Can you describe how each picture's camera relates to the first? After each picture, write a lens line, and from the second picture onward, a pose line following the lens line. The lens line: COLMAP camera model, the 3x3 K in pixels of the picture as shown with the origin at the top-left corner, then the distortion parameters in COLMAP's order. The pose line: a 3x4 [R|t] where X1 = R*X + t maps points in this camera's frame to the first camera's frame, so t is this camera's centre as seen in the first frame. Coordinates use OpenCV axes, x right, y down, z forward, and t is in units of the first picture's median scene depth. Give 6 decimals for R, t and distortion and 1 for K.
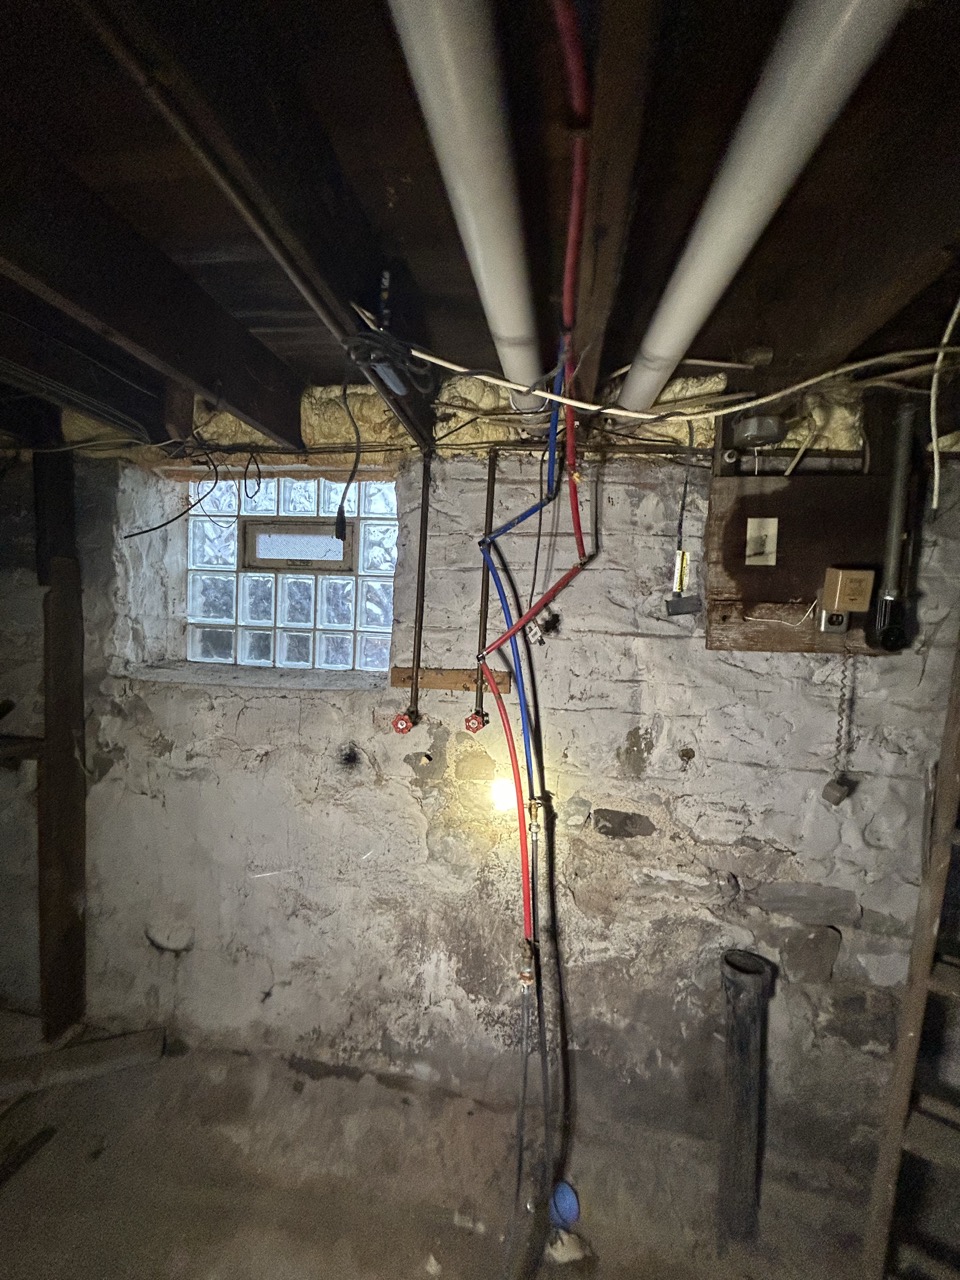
lens RADIAL K [[516.9, 0, 484.6], [0, 516.9, 646.7], [0, 0, 1]] dist [-0.001002, 0.000036]
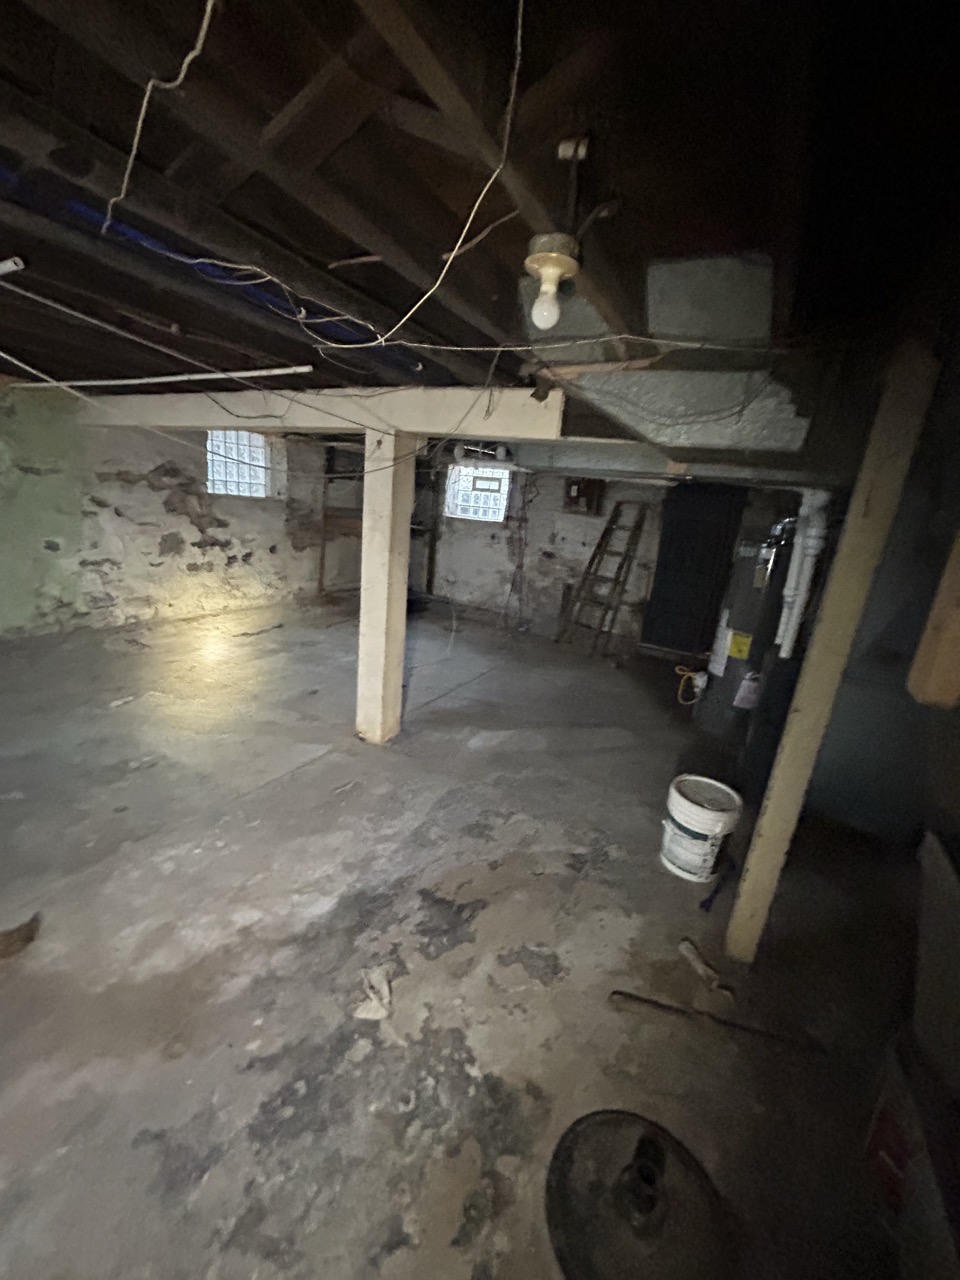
lens RADIAL K [[516.2, 0, 482.7], [0, 516.2, 639.3], [0, 0, 1]] dist [-0.000670, 0.000283]
pose [[0.929030, 0.136931, -0.343733, 1.282879], [-0.077843, 0.980541, 0.180221, 0.284916], [0.361723, -0.140673, 0.921612, -3.194950]]
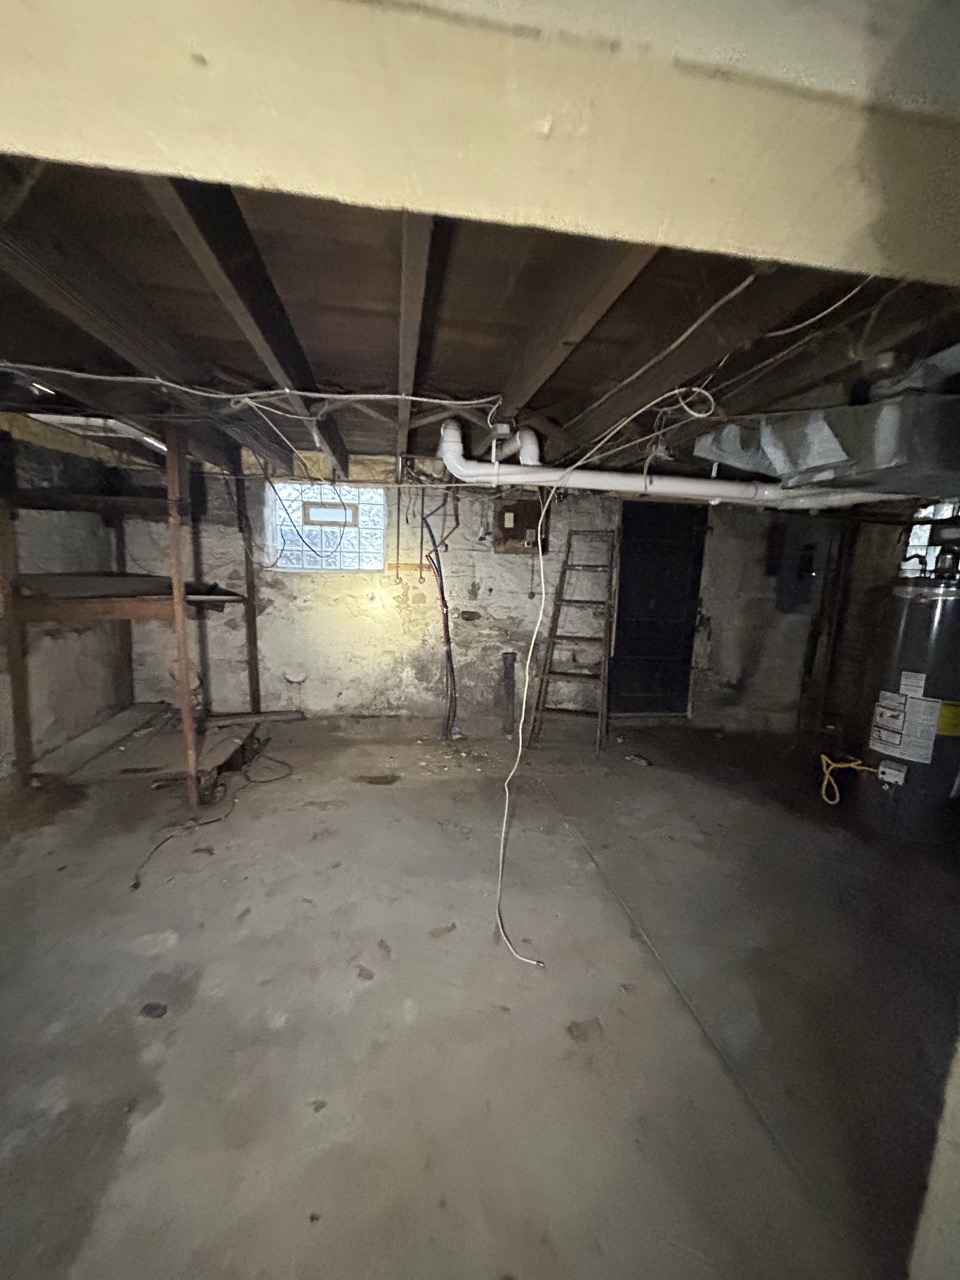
lens RADIAL K [[516.2, 0, 482.7], [0, 516.2, 639.3], [0, 0, 1]] dist [-0.000670, 0.000283]
pose [[0.957523, -0.057049, 0.282656, -0.480867], [0.026925, 0.993640, 0.109336, 0.150219], [-0.287096, -0.097081, 0.952970, -1.739211]]
